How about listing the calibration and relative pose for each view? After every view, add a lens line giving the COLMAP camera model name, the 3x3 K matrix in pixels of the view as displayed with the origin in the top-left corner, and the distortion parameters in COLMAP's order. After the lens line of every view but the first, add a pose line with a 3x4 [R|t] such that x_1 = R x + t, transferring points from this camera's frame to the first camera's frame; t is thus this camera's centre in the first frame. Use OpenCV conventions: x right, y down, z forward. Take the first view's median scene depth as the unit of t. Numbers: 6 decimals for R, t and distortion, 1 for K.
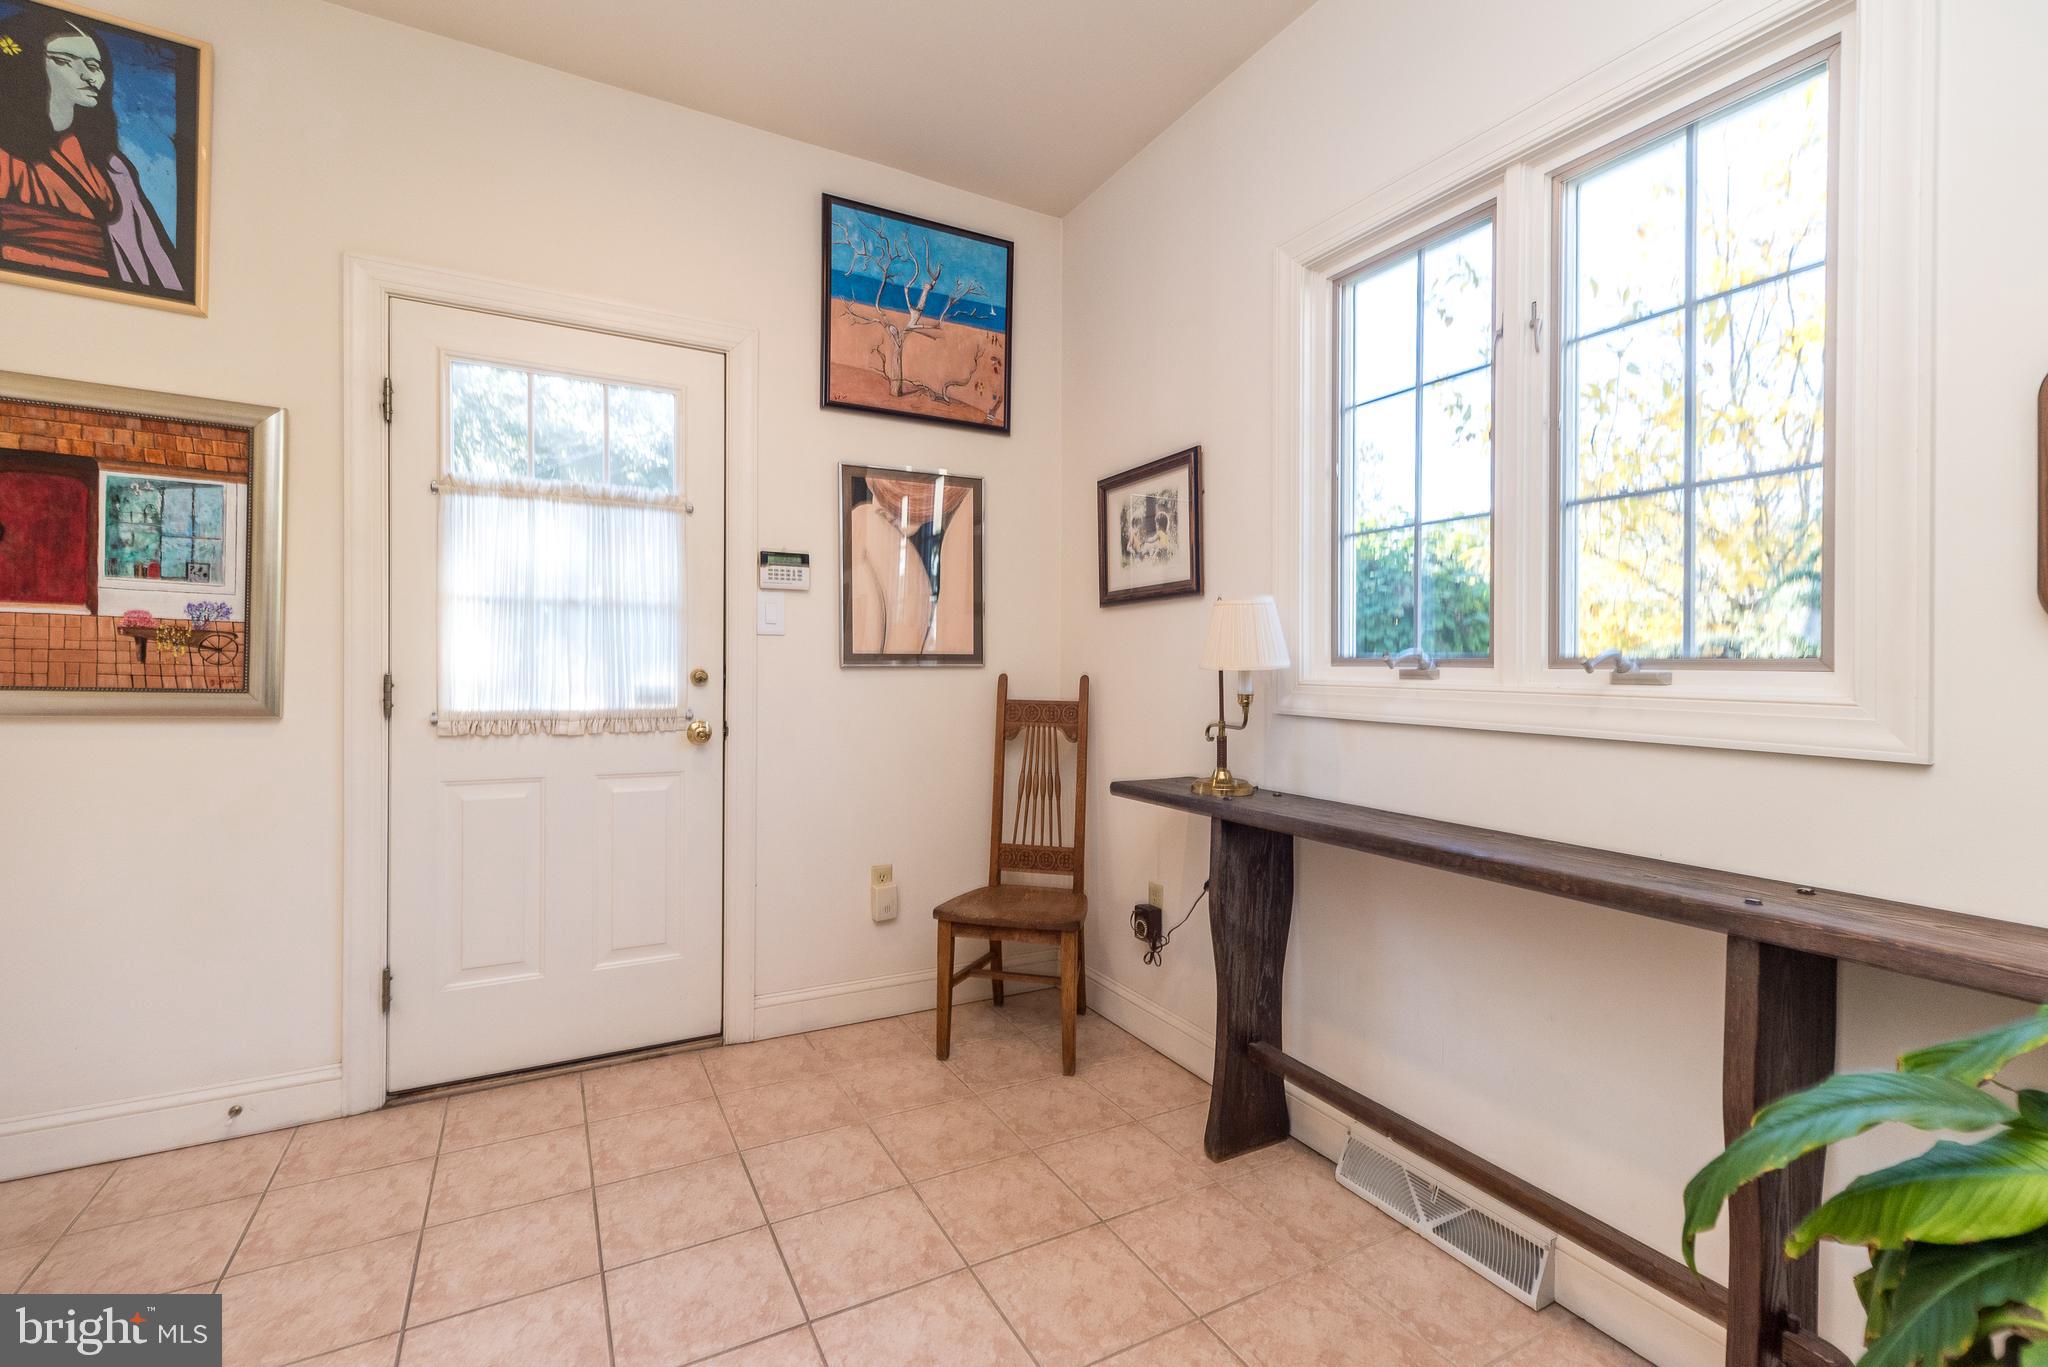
lens RADIAL K [[895.3, 0, 1024.7], [0, 895.3, 686.3], [0, 0, 1]] dist [0.002279, 0.000568]
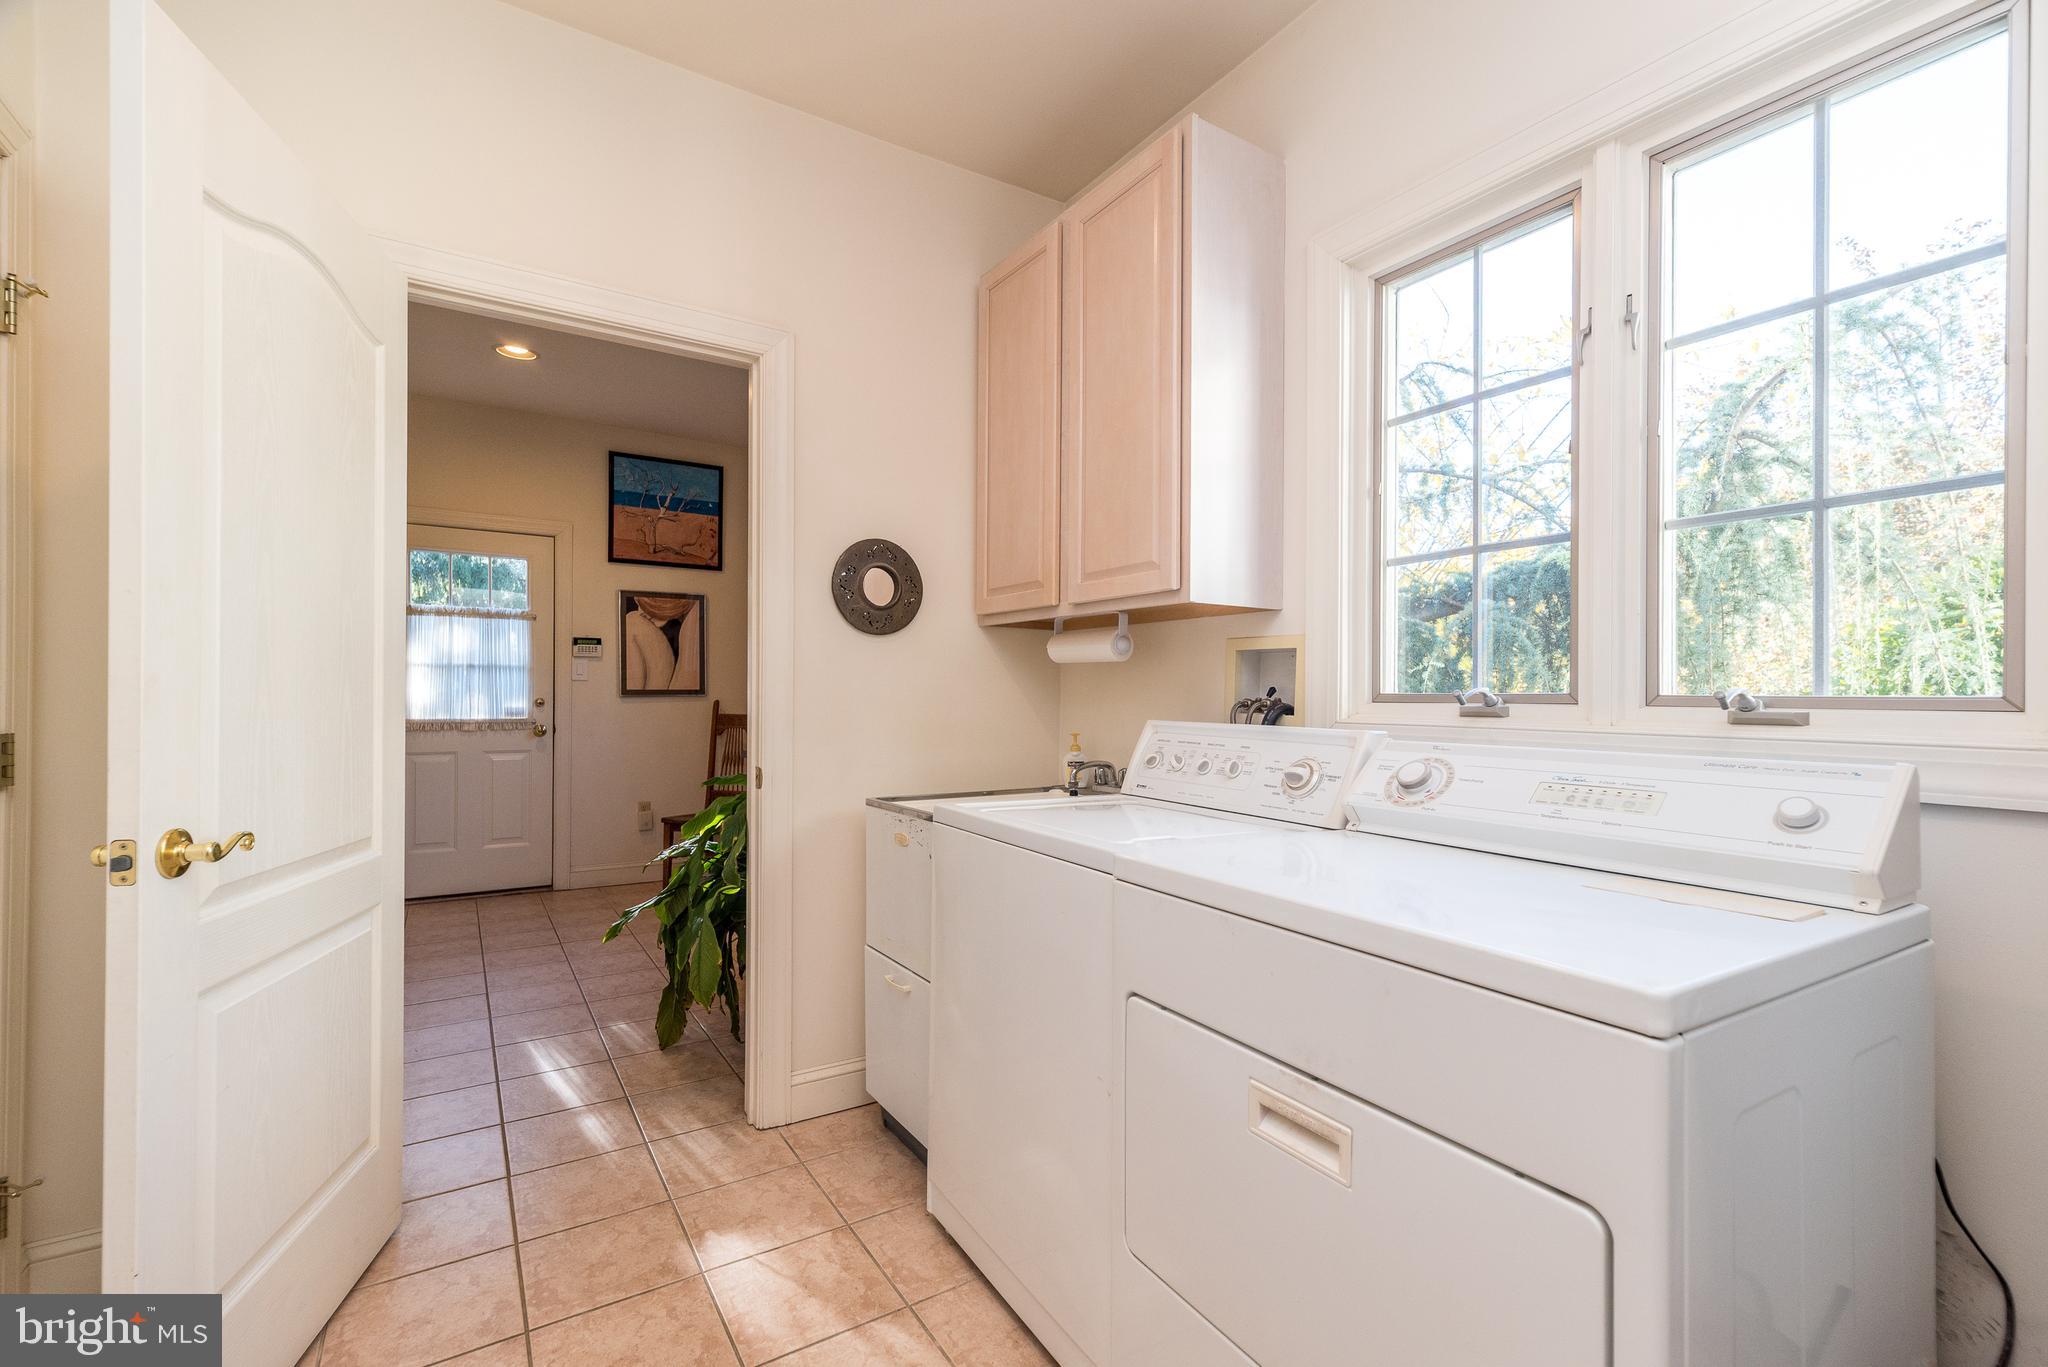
lens RADIAL K [[890.0, 0, 1027.0], [0, 890.0, 703.8], [0, 0, 1]] dist [0.000445, -0.000150]
pose [[0.997385, -0.009930, 0.071584, 0.513861], [0.011387, 0.999736, -0.019971, 0.039634], [-0.071367, 0.020734, 0.997235, -0.934240]]
